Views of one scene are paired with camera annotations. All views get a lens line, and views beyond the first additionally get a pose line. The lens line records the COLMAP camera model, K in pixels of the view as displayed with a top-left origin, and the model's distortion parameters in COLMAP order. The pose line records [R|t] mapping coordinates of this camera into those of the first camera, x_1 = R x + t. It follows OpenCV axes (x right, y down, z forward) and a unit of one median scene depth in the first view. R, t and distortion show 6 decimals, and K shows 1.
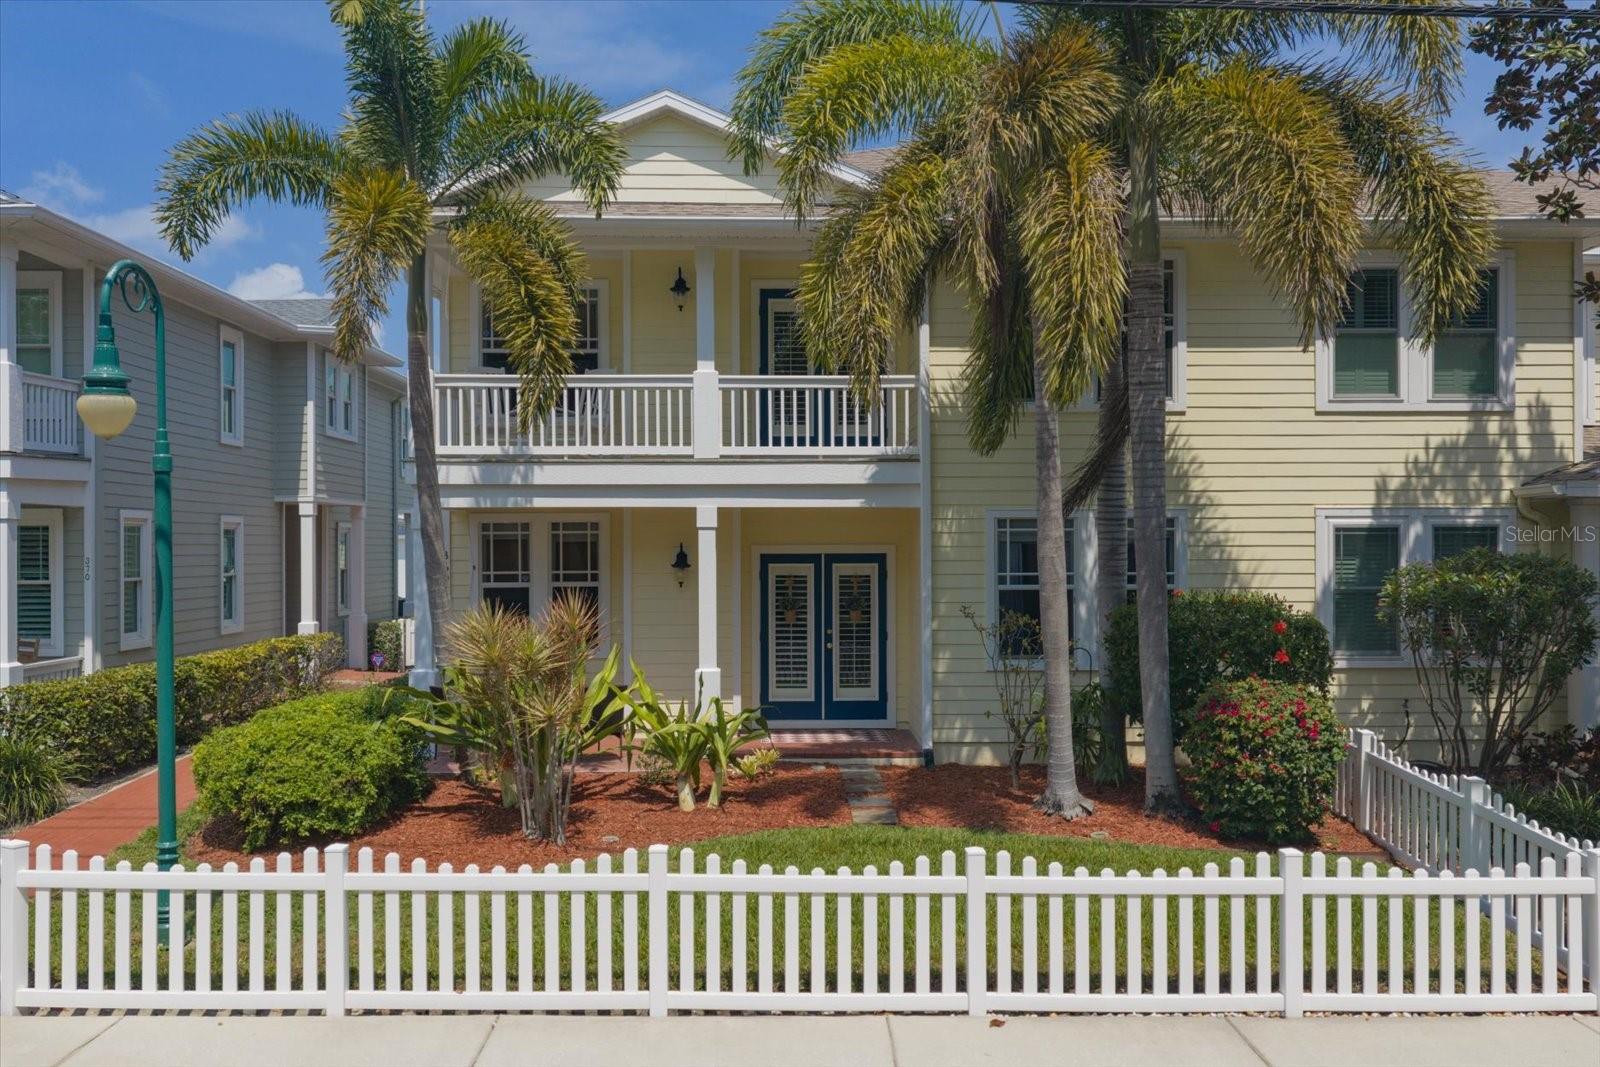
lens RADIAL K [[1269.8, 0, 800.0], [0, 1269.8, 533.5], [0, 0, 1]] dist [0.006487, 0.003363]
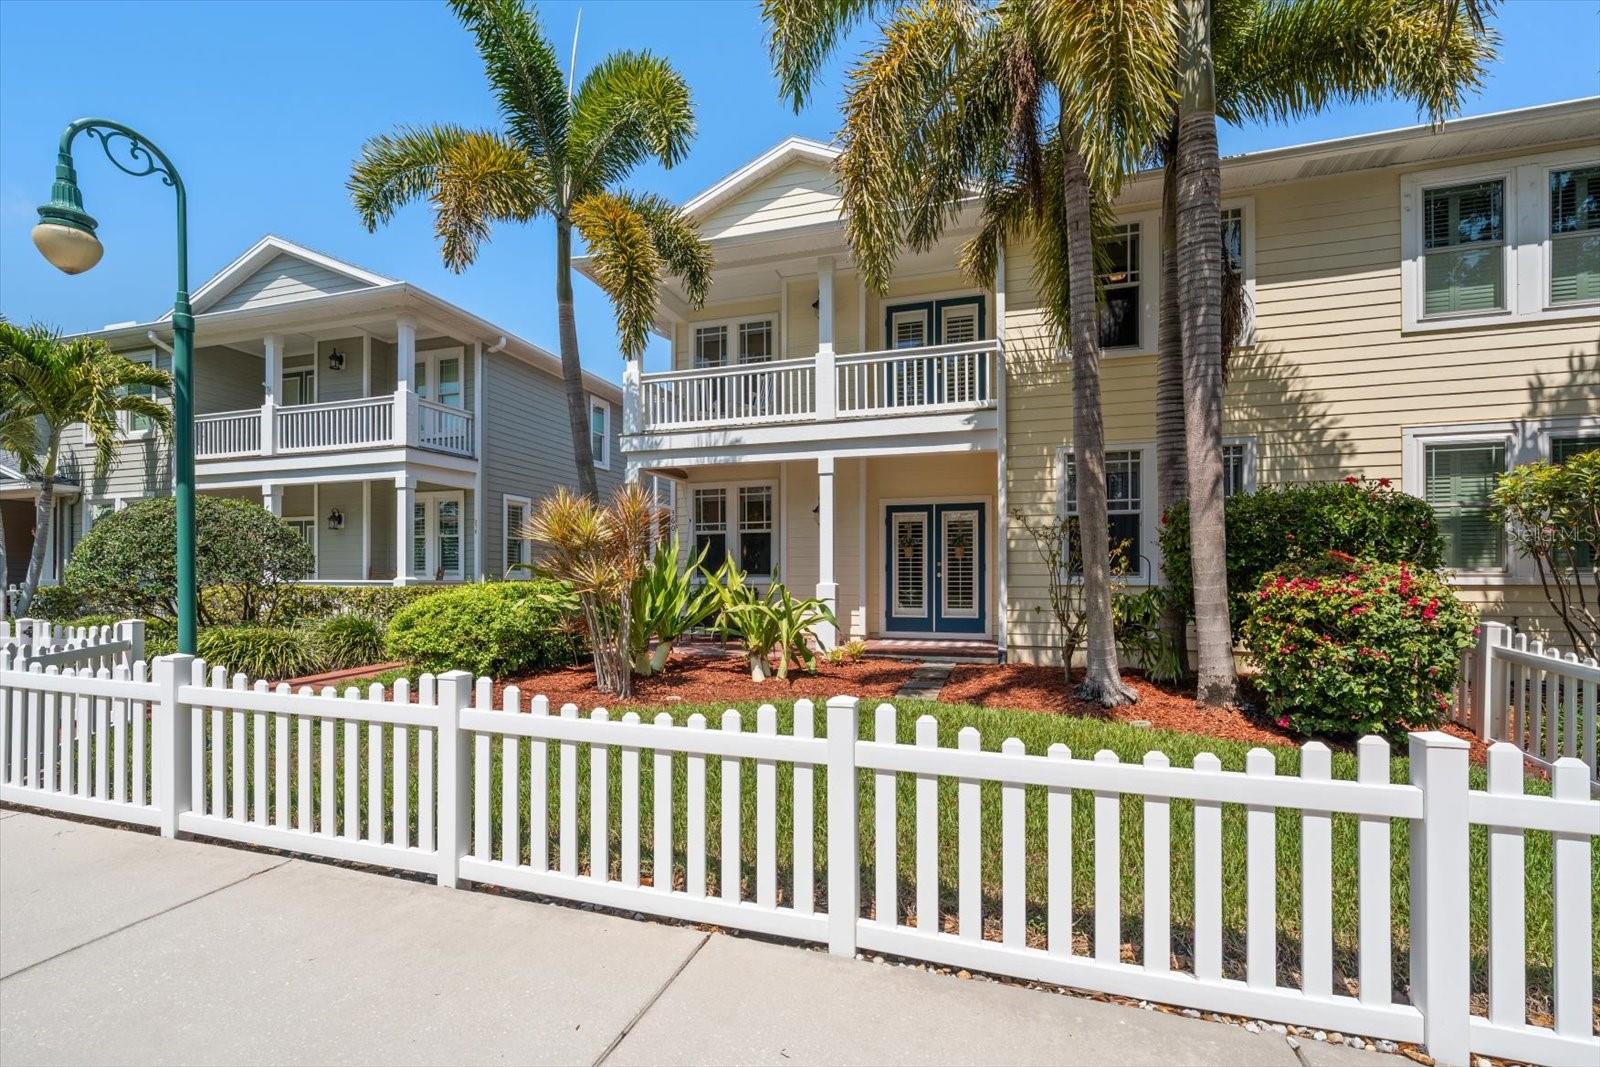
lens RADIAL K [[678.5, 0, 801.7], [0, 678.5, 571.6], [0, 0, 1]] dist [0.000416, -0.000105]
pose [[0.951943, -0.000875, -0.306274, 0.113410], [0.002063, 0.999992, 0.003553, 0.091833], [0.306268, -0.004014, 0.951937, 0.334717]]
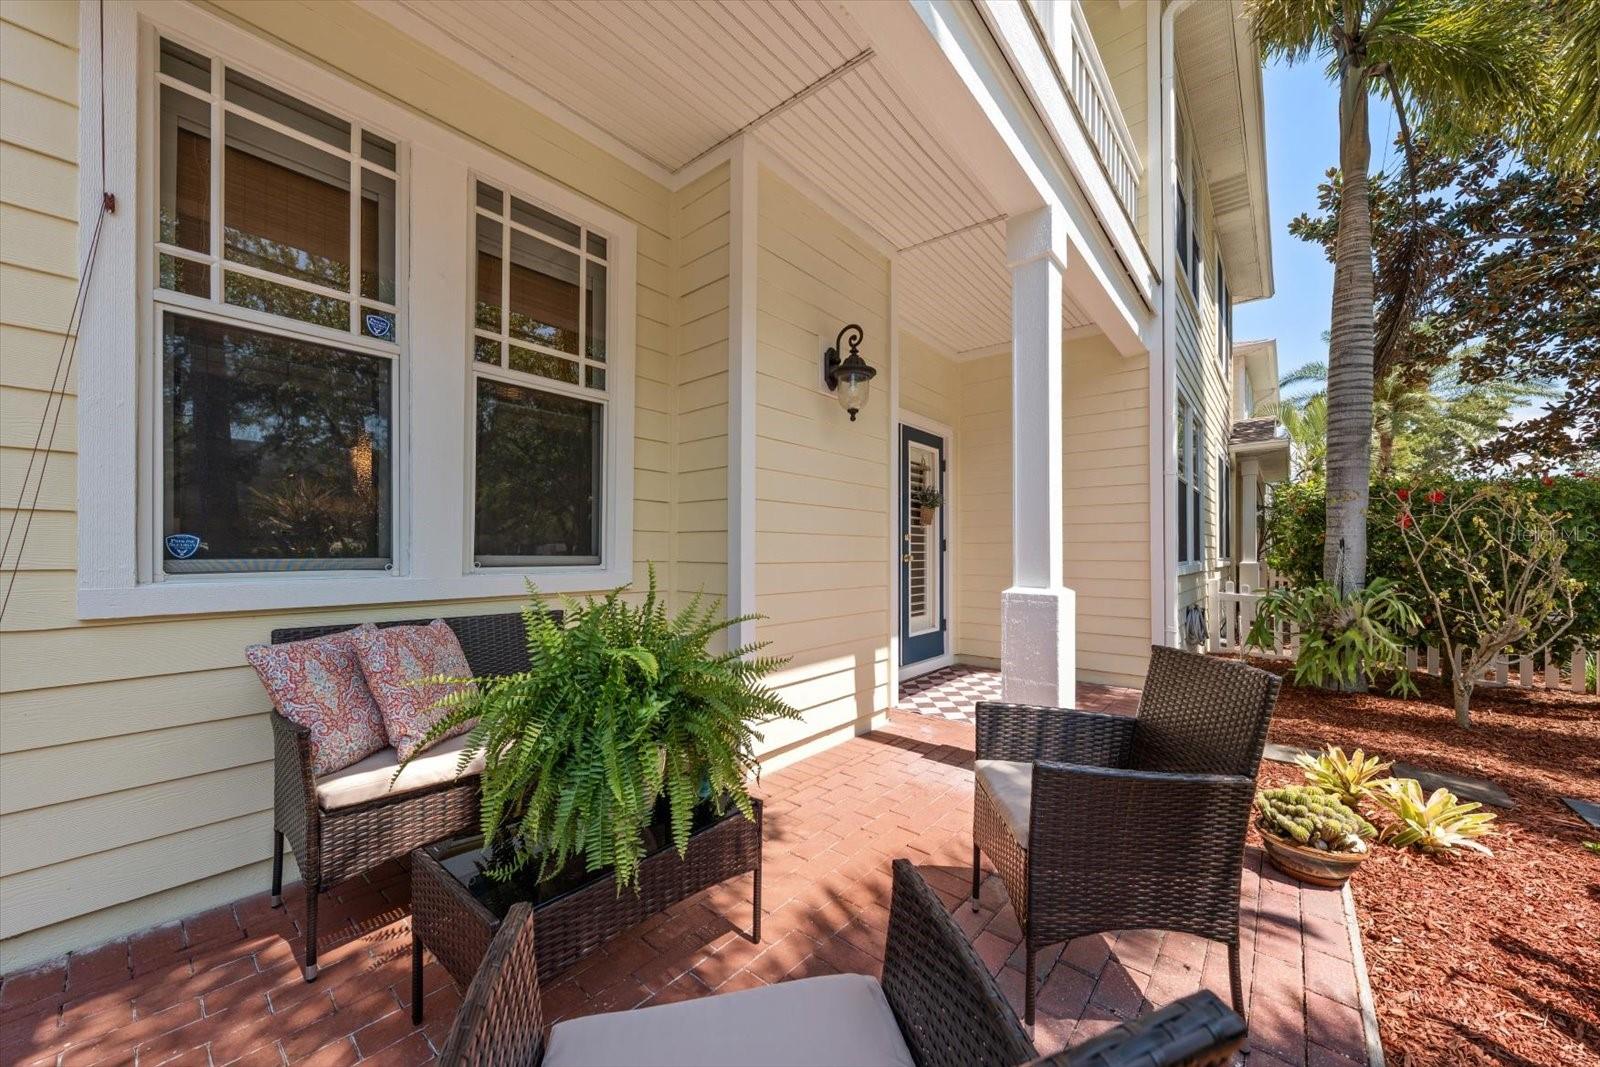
lens RADIAL K [[579.5, 0, 806.5], [0, 579.5, 547.7], [0, 0, 1]] dist [-0.000649, -0.000022]
pose [[0.647792, 0.011929, 0.761724, -0.281666], [-0.009521, 0.999926, -0.007562, 0.095561], [-0.761758, -0.002353, 0.647858, 0.936223]]
